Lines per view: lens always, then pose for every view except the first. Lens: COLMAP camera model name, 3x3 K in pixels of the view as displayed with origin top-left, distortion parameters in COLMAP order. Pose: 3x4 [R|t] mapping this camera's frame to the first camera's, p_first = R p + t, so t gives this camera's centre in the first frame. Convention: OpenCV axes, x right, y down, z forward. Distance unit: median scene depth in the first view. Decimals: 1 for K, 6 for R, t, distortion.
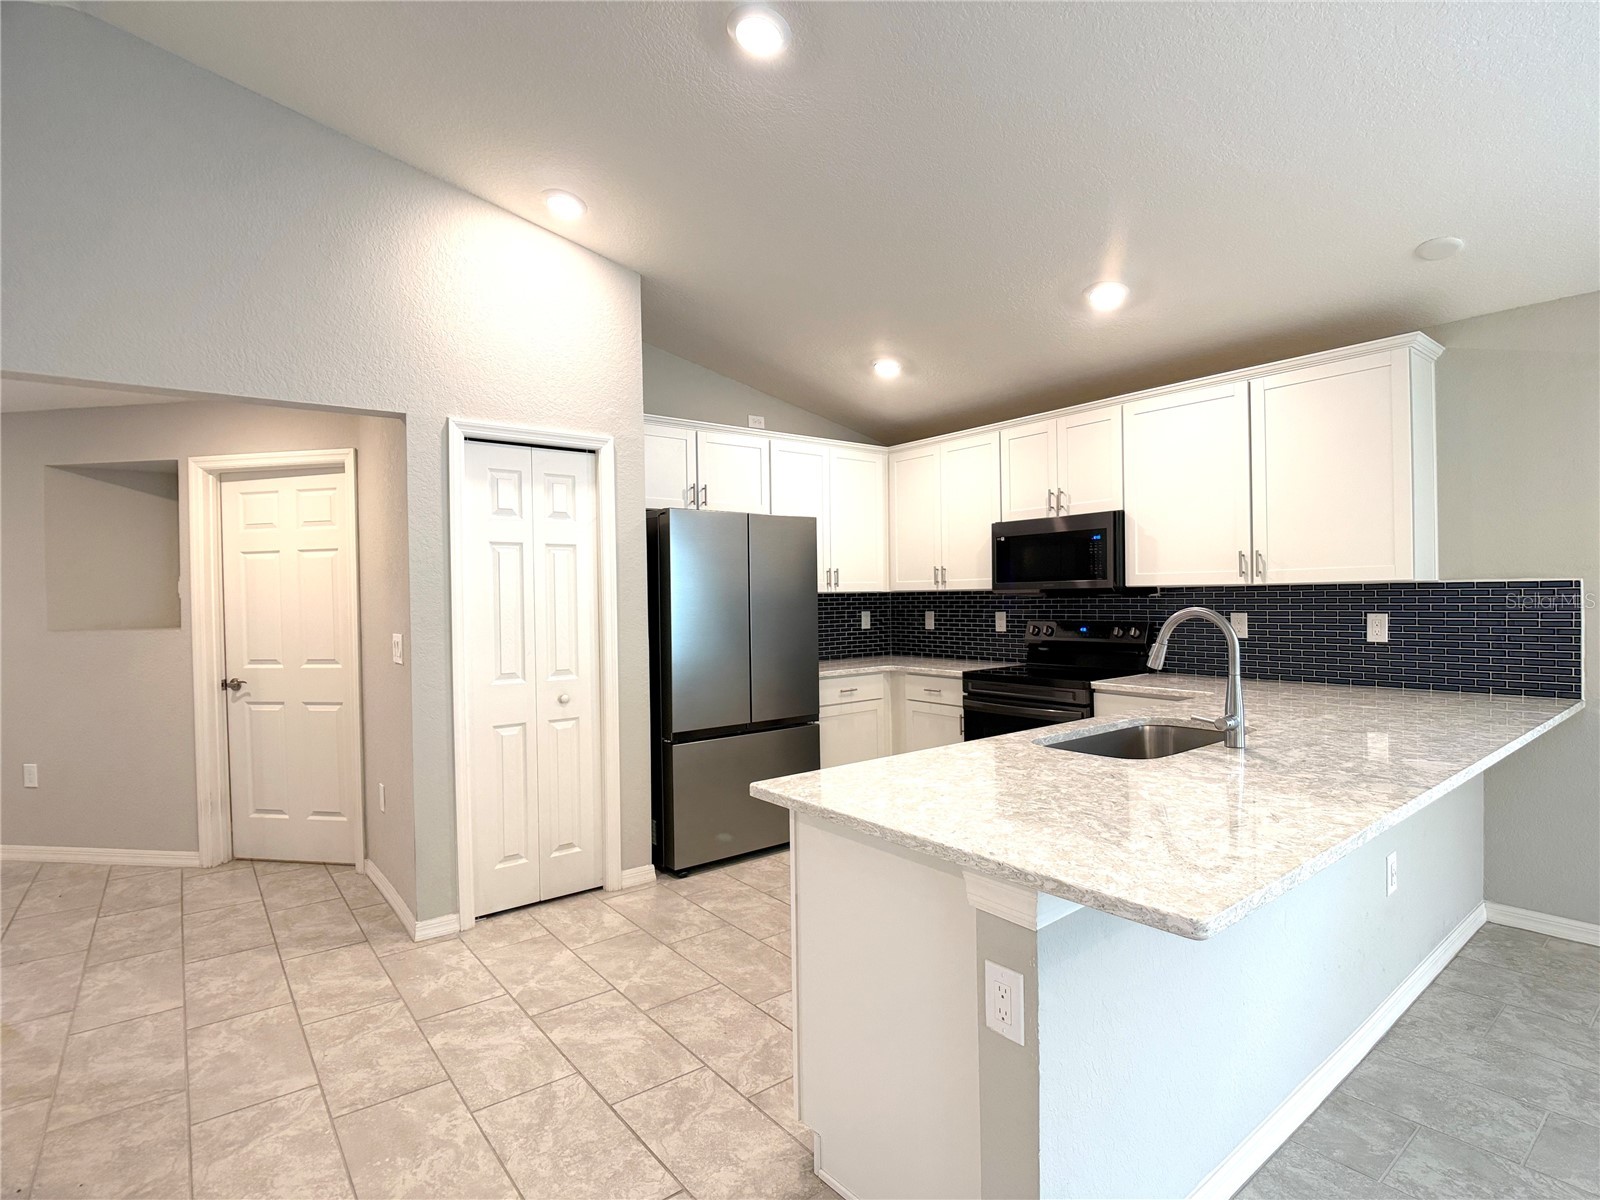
lens RADIAL K [[856.4, 0, 795.8], [0, 856.4, 602.8], [0, 0, 1]] dist [-0.001257, -0.028971]
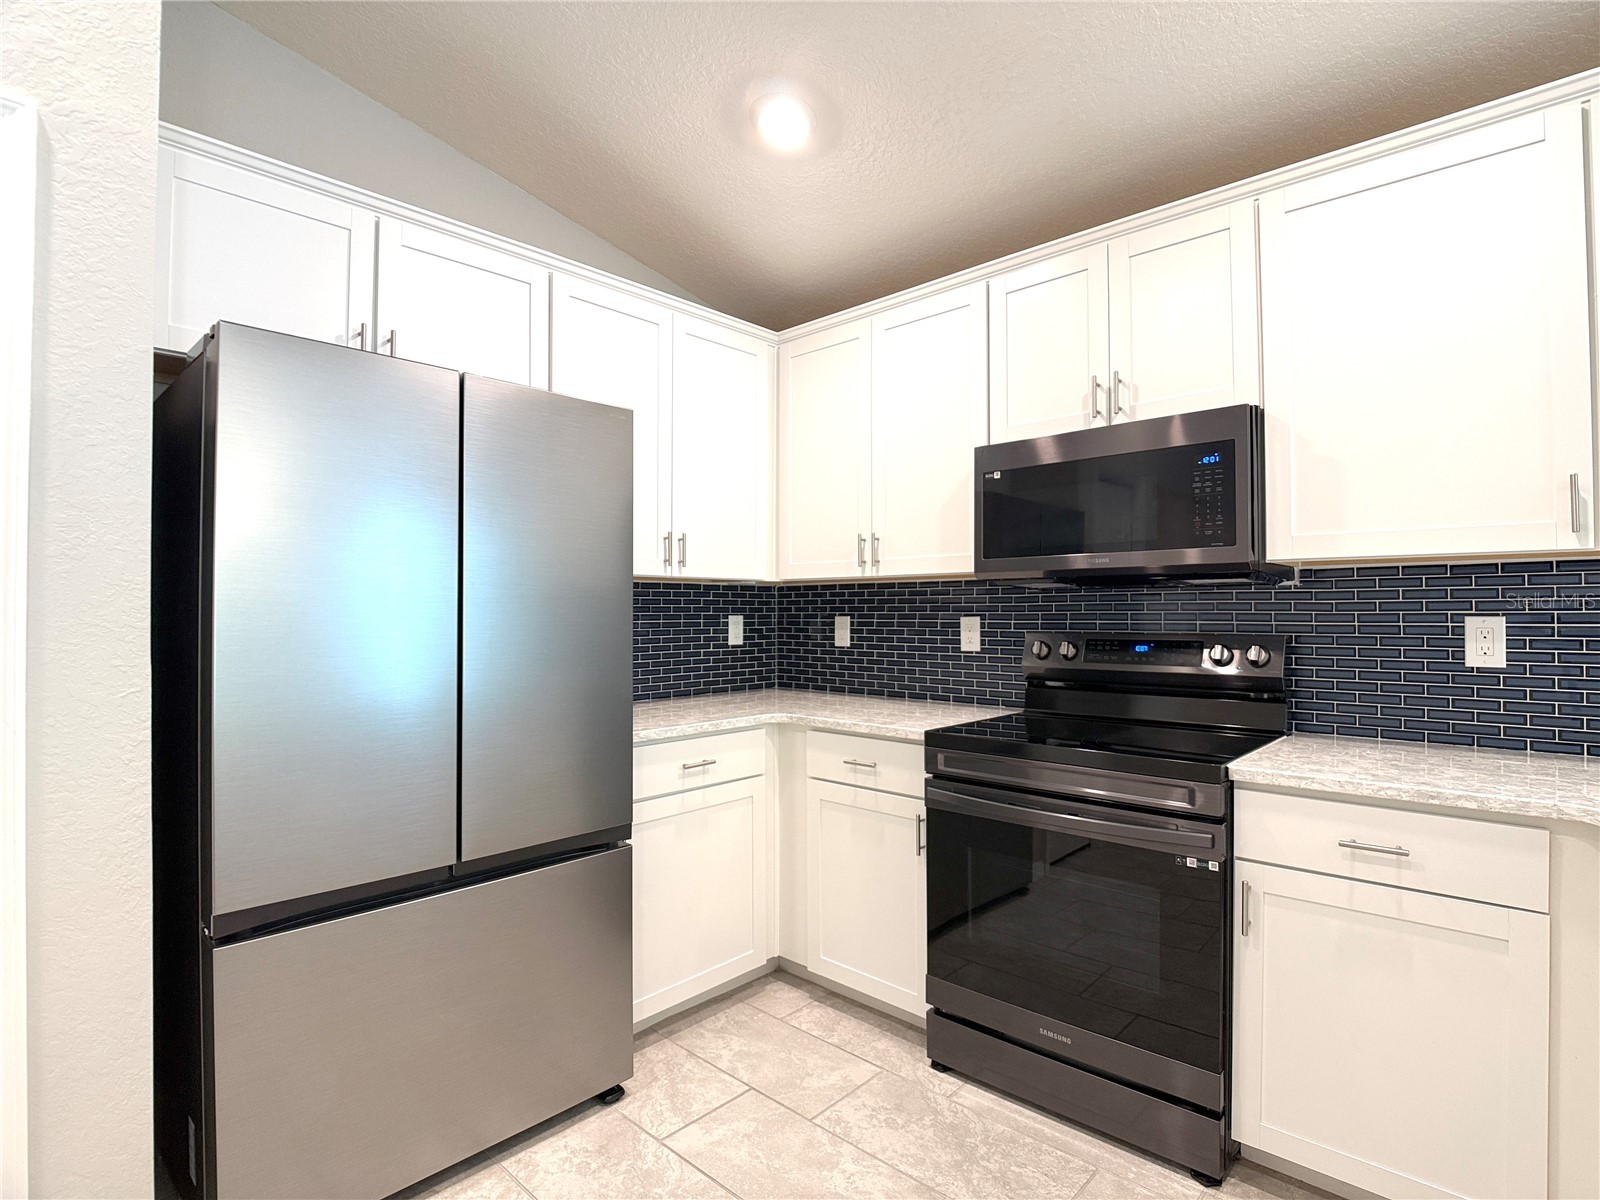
lens RADIAL K [[805.3, 0, 804.4], [0, 805.3, 601.6], [0, 0, 1]] dist [-0.004802, -0.022858]
pose [[0.986795, 0.016501, 0.161133, 0.045986], [-0.012605, 0.999604, -0.025177, 0.016649], [-0.161485, 0.022813, 0.986611, 0.526700]]
